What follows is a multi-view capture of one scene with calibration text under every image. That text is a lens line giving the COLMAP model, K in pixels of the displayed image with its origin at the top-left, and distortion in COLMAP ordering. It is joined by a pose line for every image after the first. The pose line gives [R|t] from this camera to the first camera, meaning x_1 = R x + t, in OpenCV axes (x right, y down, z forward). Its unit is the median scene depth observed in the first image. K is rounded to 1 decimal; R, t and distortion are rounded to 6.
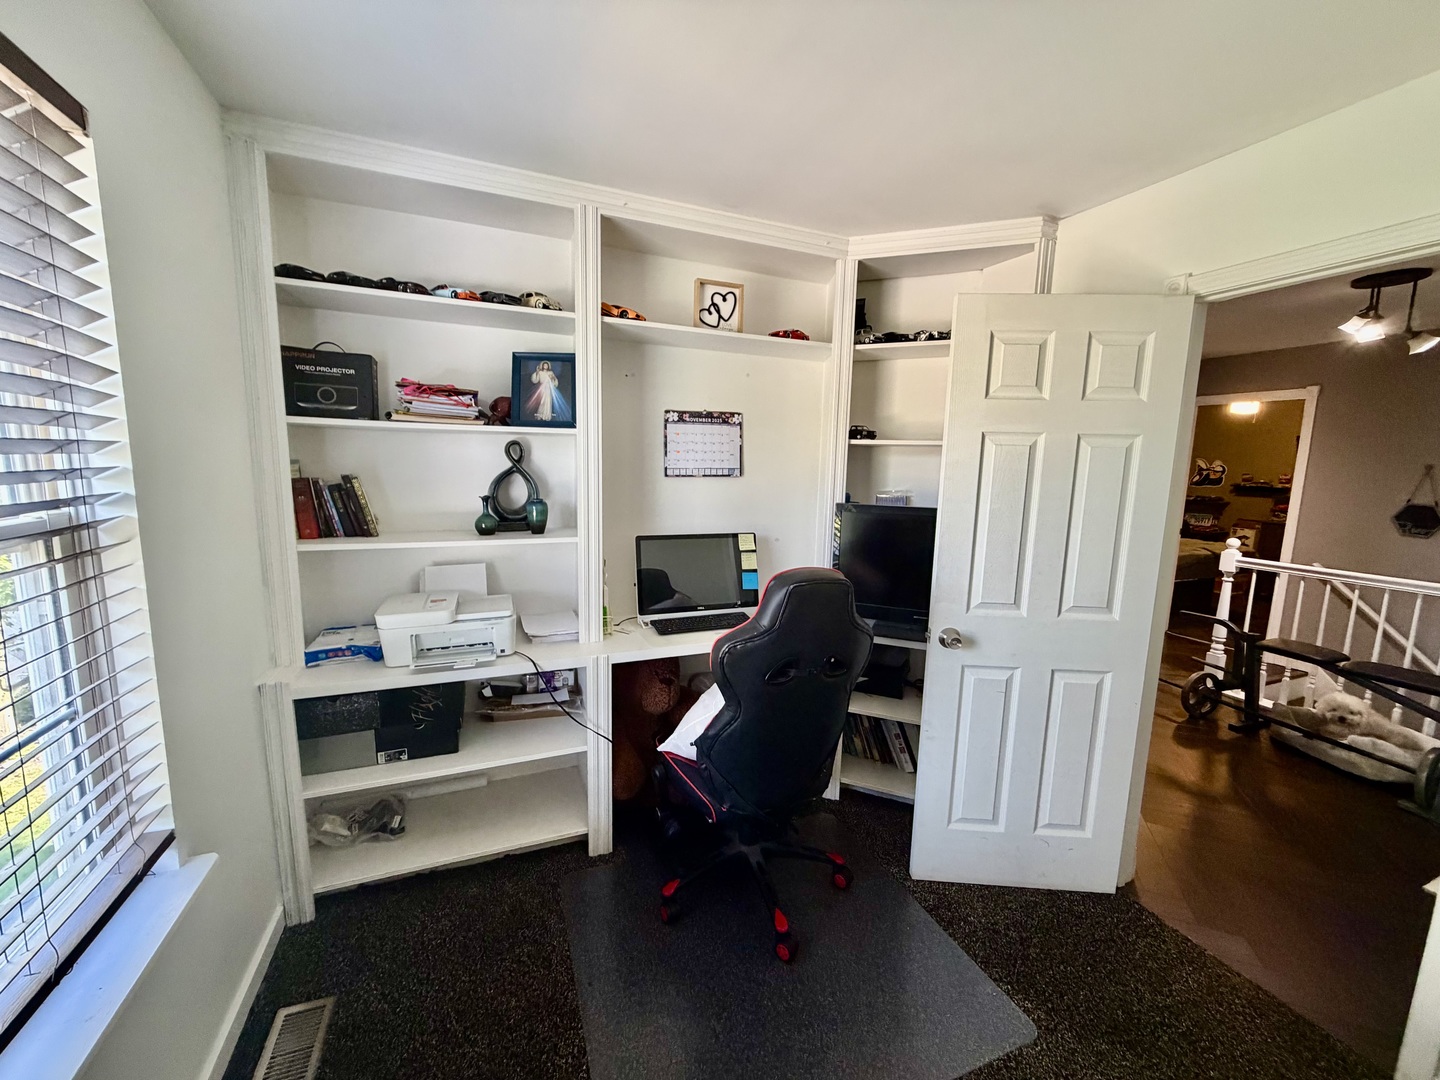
lens RADIAL K [[575.8, 0, 720.0], [0, 575.8, 540.0], [0, 0, 1]] dist [0.004033, -0.000105]
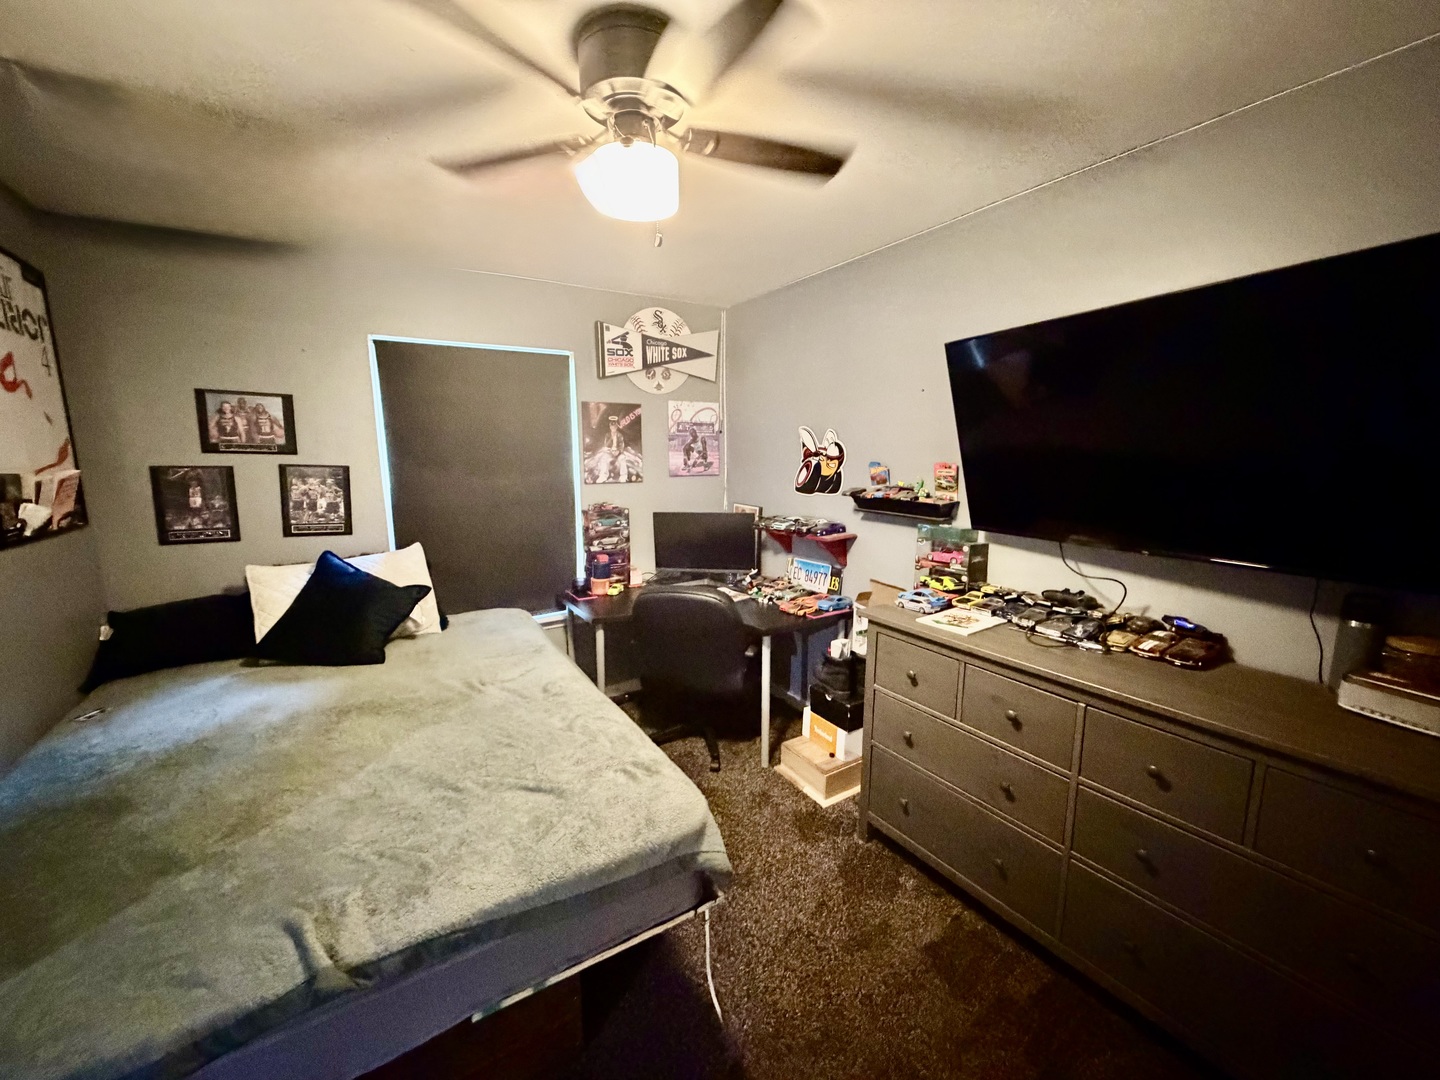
lens RADIAL K [[575.8, 0, 720.0], [0, 575.8, 540.0], [0, 0, 1]] dist [0.004033, -0.000105]
pose [[0.985882, -0.056608, 0.157585, 0.729118], [0.052559, 0.998175, 0.029742, -0.079012], [-0.158981, -0.021040, 0.987057, 0.627614]]
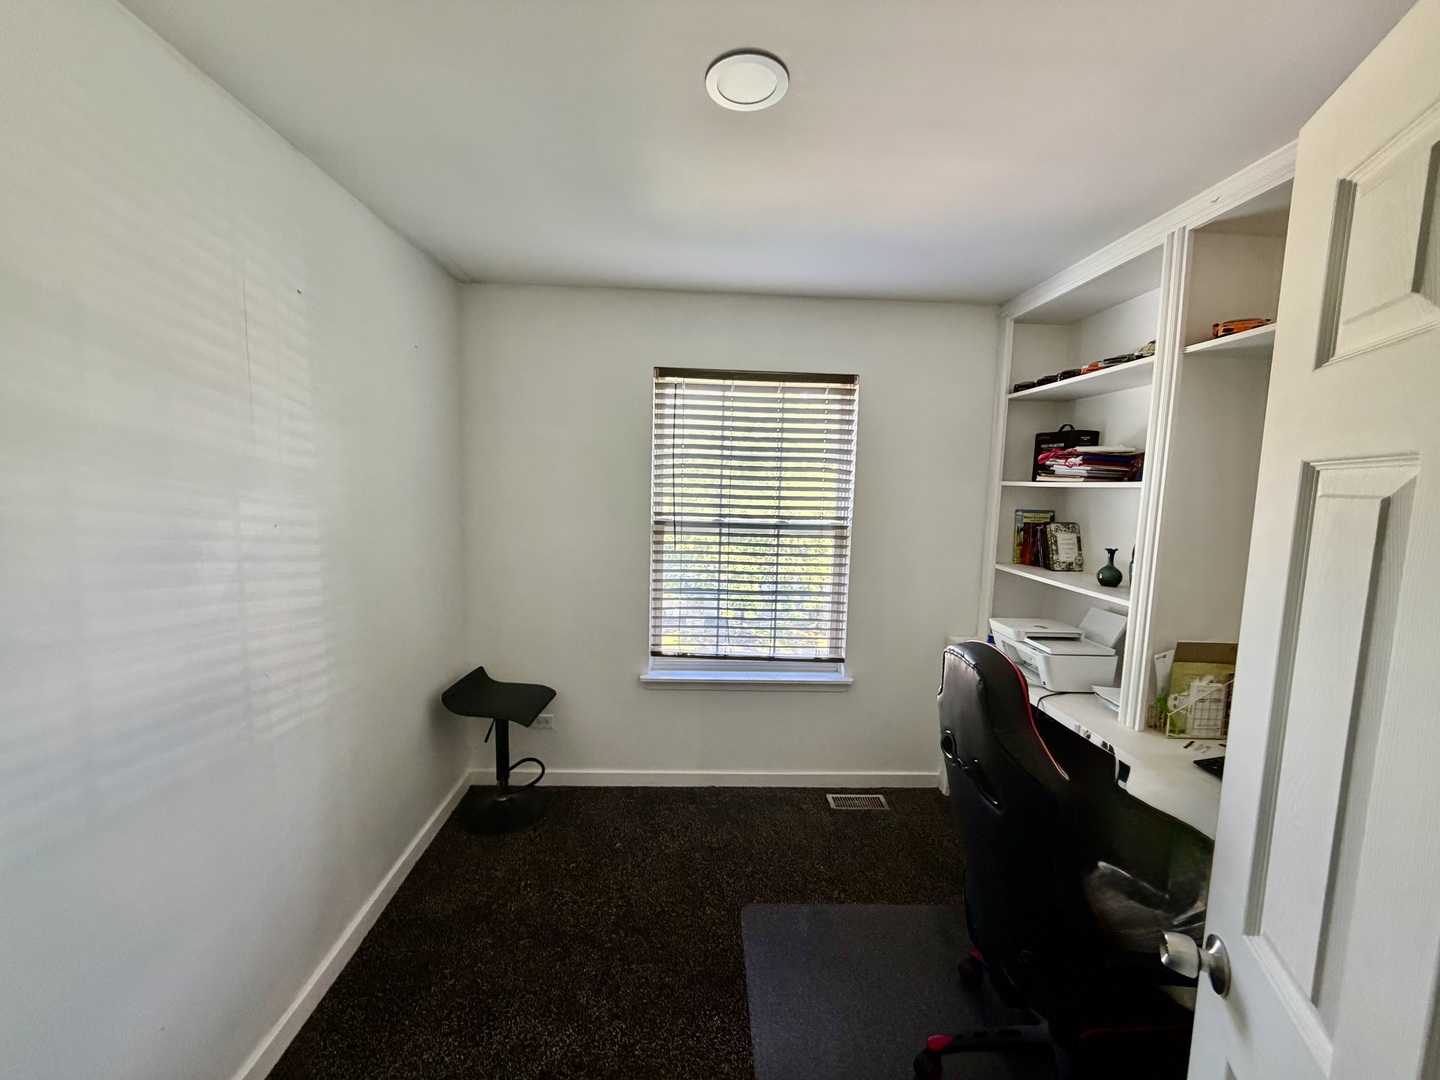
lens RADIAL K [[575.8, 0, 720.0], [0, 575.8, 540.0], [0, 0, 1]] dist [0.004033, -0.000105]
pose [[-0.343163, 0.064133, -0.937084, 0.343142], [-0.164212, 0.978205, 0.127083, -0.046257], [0.924810, 0.197491, -0.325152, 0.293156]]
